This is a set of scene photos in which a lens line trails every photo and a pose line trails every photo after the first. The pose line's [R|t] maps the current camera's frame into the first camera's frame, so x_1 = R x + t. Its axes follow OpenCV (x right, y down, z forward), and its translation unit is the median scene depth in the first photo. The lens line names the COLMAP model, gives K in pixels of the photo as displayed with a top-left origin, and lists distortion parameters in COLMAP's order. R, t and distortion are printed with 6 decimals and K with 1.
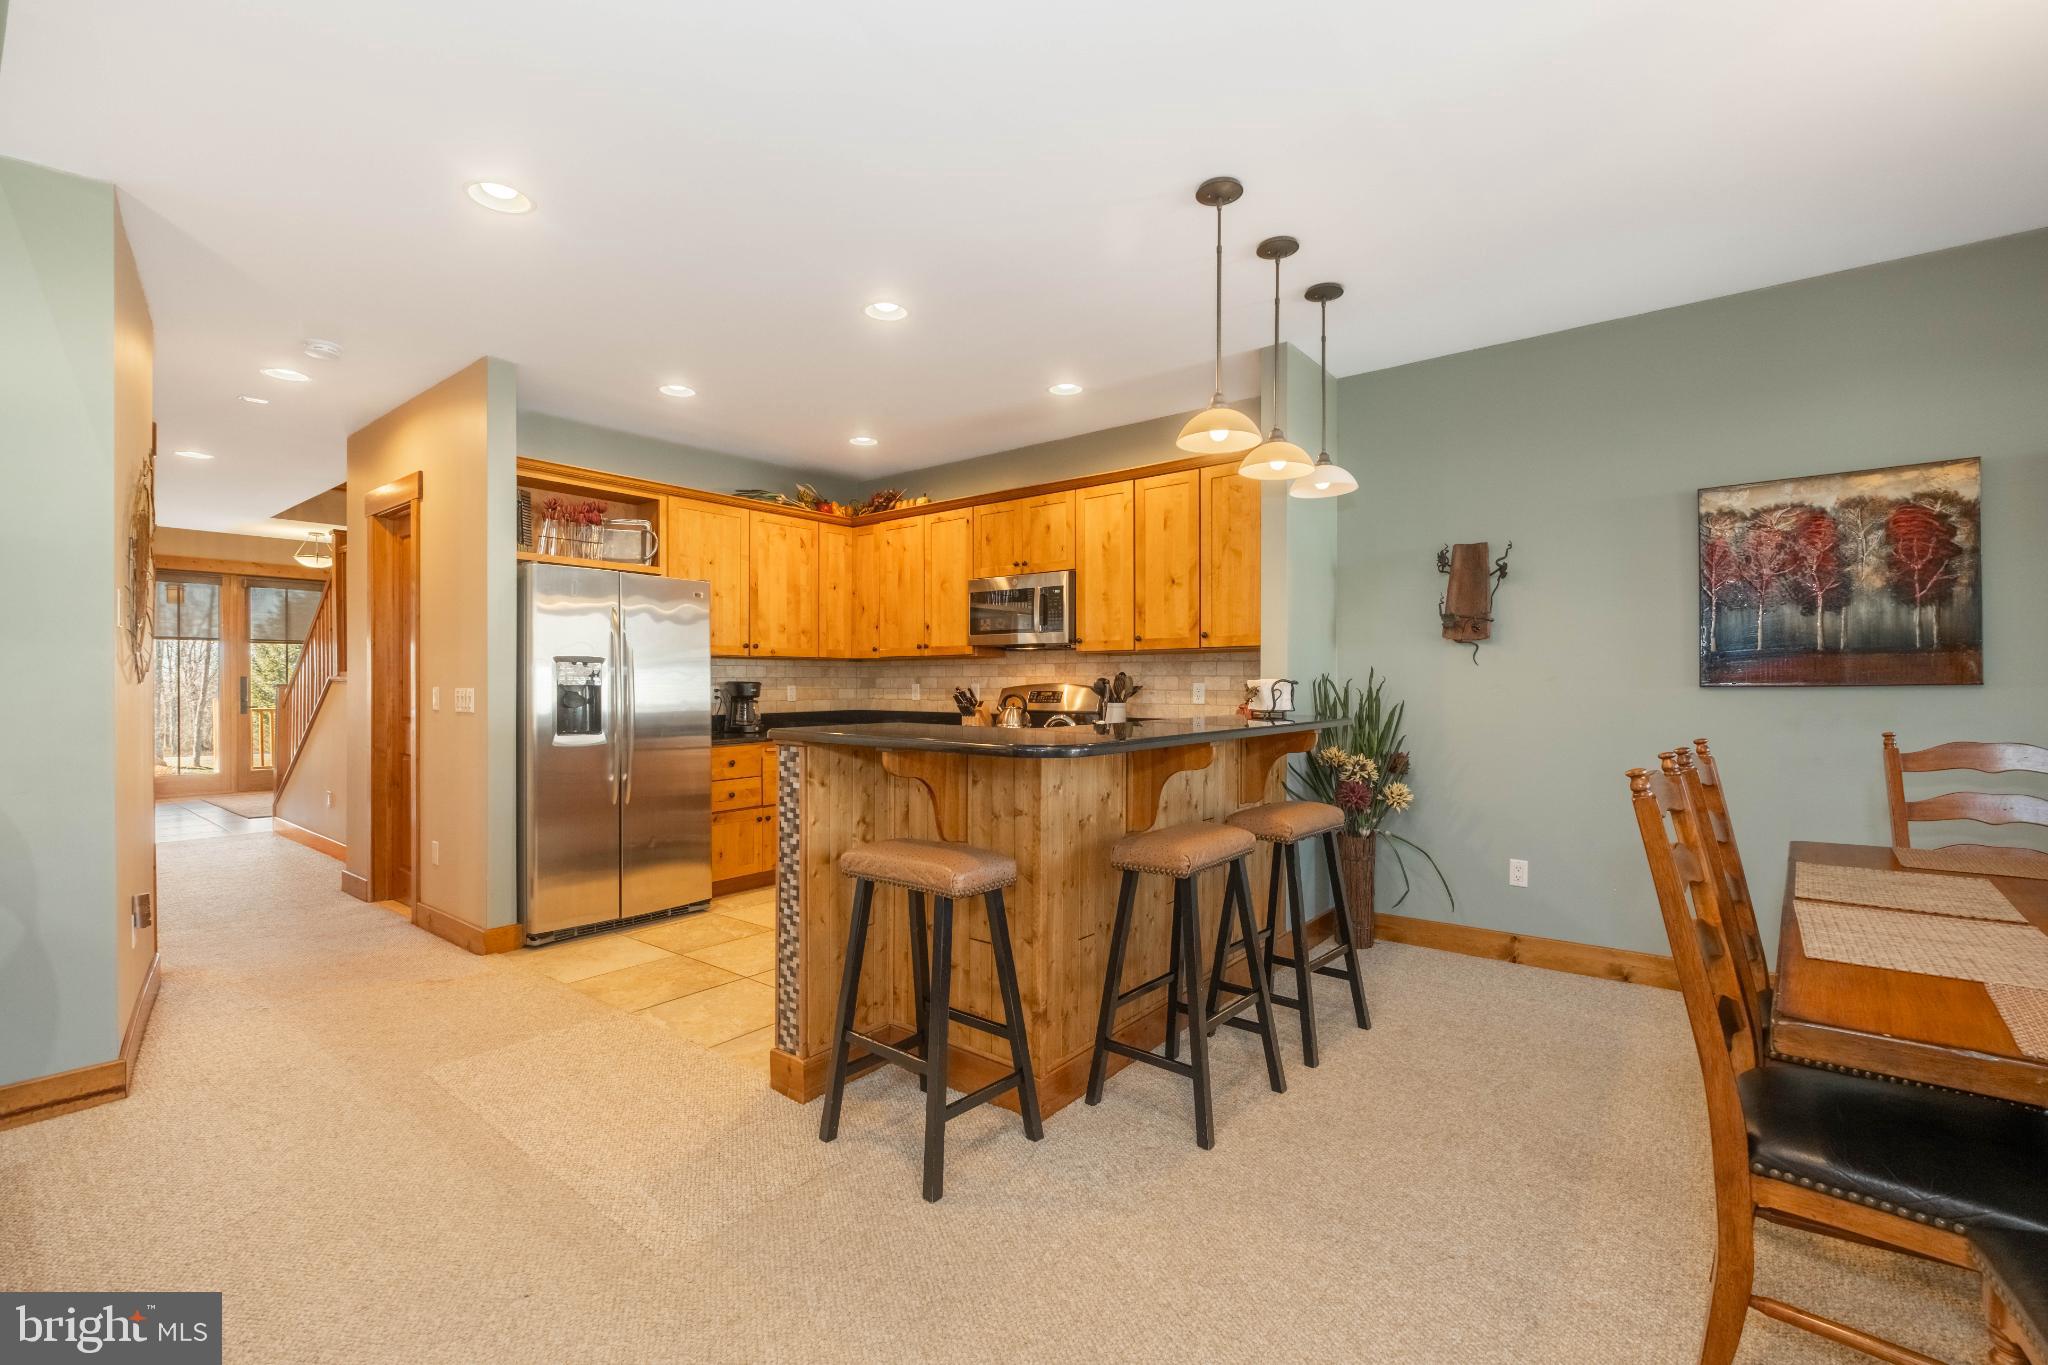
lens RADIAL K [[884.8, 0, 1006.4], [0, 884.8, 686.8], [0, 0, 1]] dist [-0.012366, 0.000715]
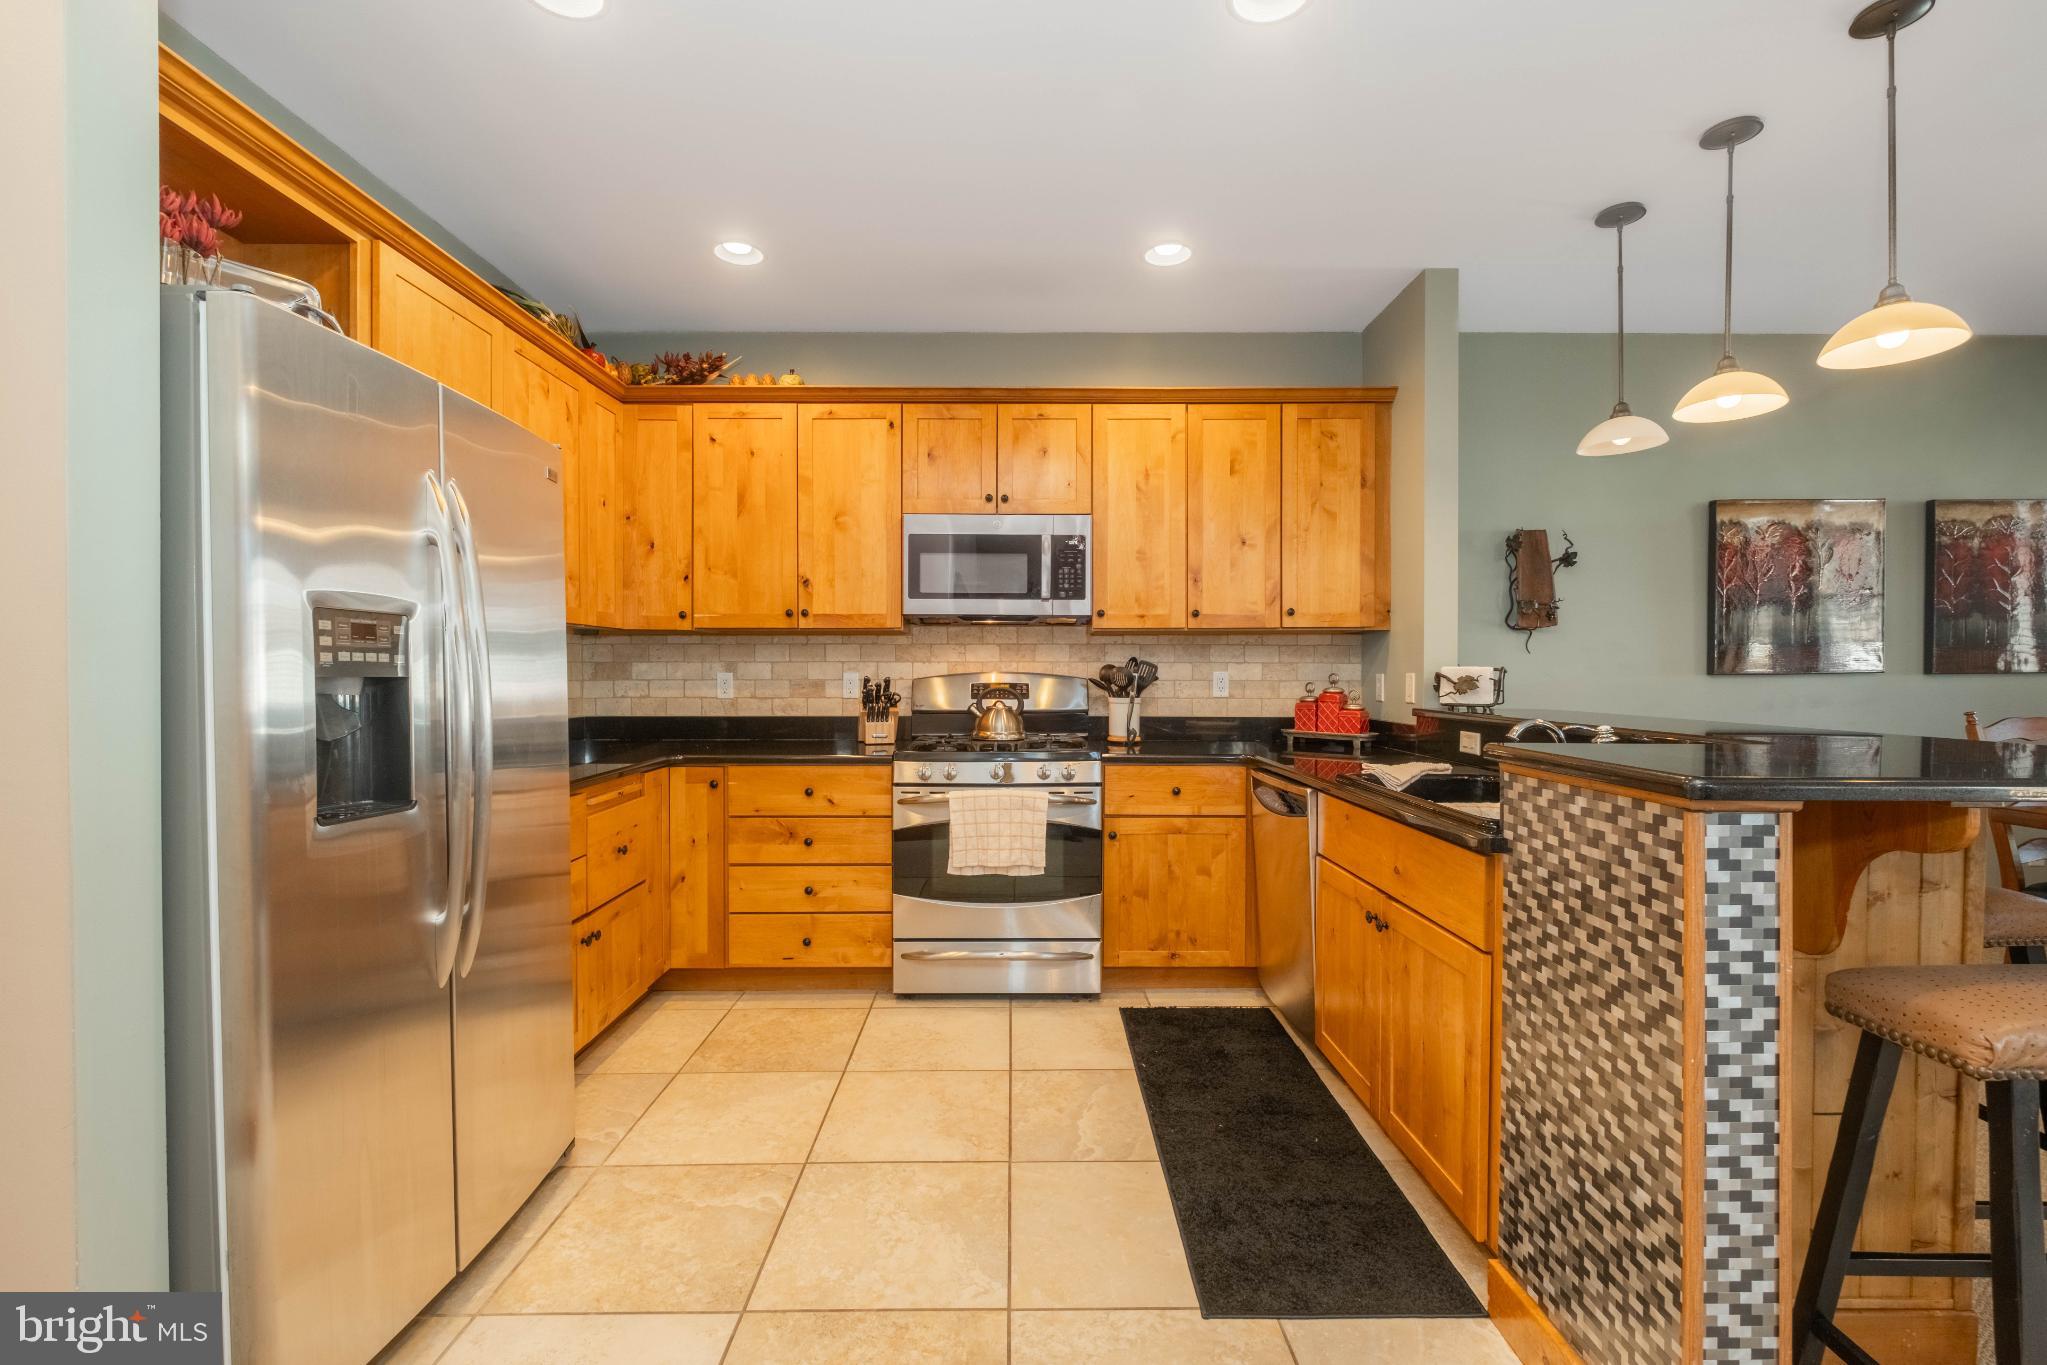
lens RADIAL K [[884.3, 0, 1024.9], [0, 884.3, 688.5], [0, 0, 1]] dist [-0.012366, 0.000715]
pose [[0.770068, -0.011506, 0.637858, -0.486720], [0.002429, 0.999883, 0.015104, -0.001390], [-0.637957, -0.010082, 0.770006, 0.543123]]
